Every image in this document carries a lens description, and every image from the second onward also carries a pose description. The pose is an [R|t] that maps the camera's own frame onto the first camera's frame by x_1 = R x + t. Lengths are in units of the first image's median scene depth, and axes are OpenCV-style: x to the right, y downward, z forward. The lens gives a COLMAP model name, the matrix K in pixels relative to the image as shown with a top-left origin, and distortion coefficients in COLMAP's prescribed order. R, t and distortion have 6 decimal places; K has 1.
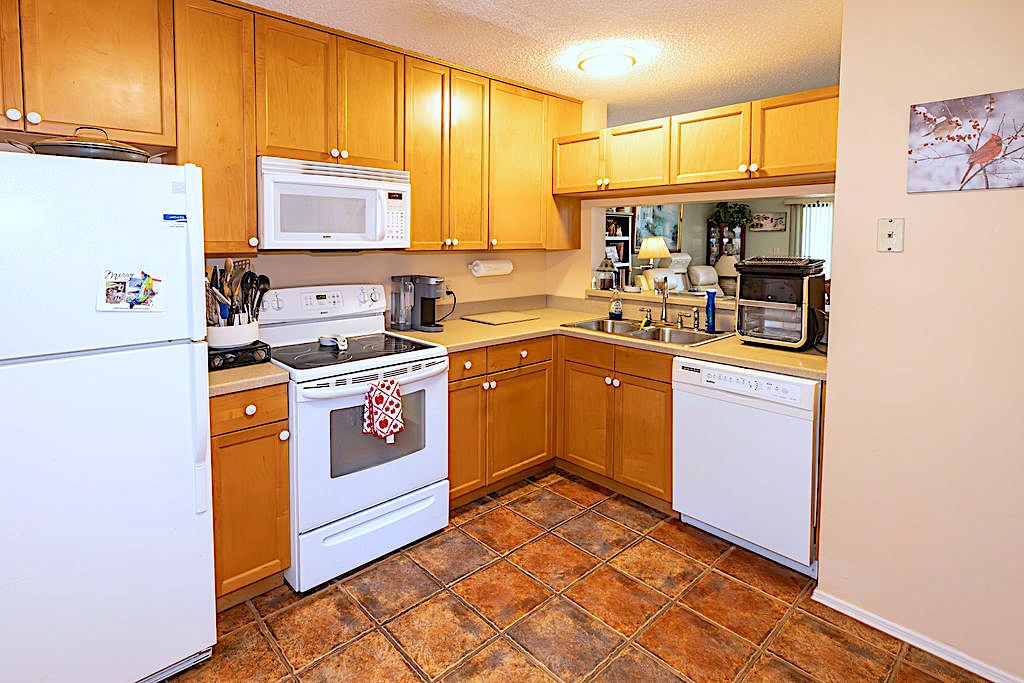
lens RADIAL K [[516.2, 0, 512.0], [0, 516.2, 341.5], [0, 0, 1]] dist [0.000611, 0.000079]
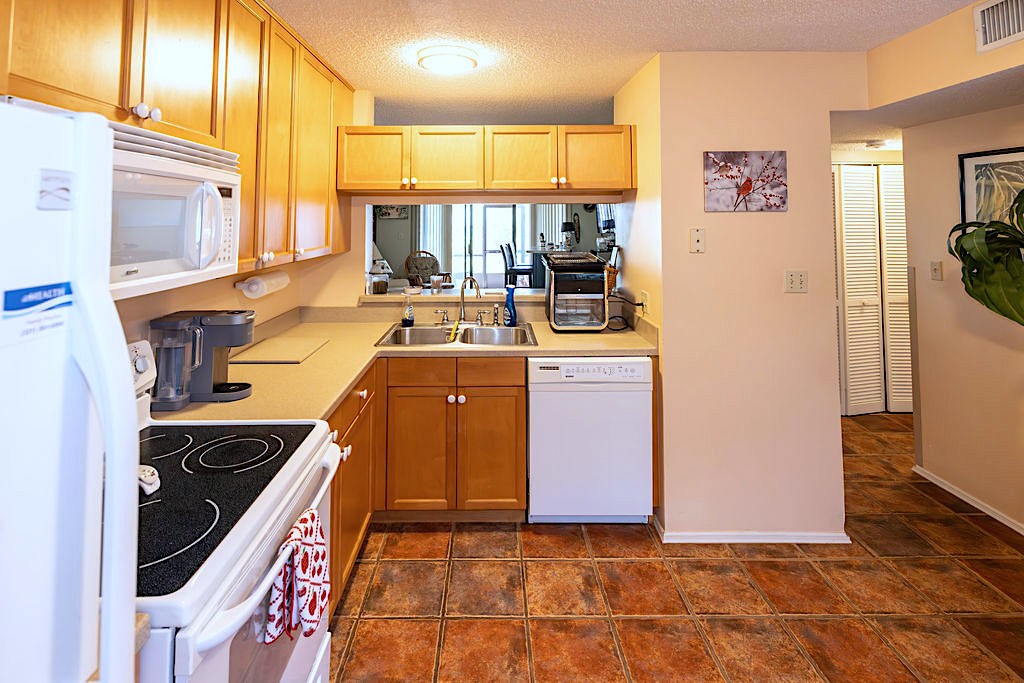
lens RADIAL K [[476.7, 0, 509.7], [0, 476.7, 245.7], [0, 0, 1]] dist [0.001818, -0.000057]
pose [[0.681006, -0.040849, 0.731138, -0.394129], [0.143671, 0.986491, -0.078704, -0.124335], [-0.718046, 0.158641, 0.677675, 0.381231]]
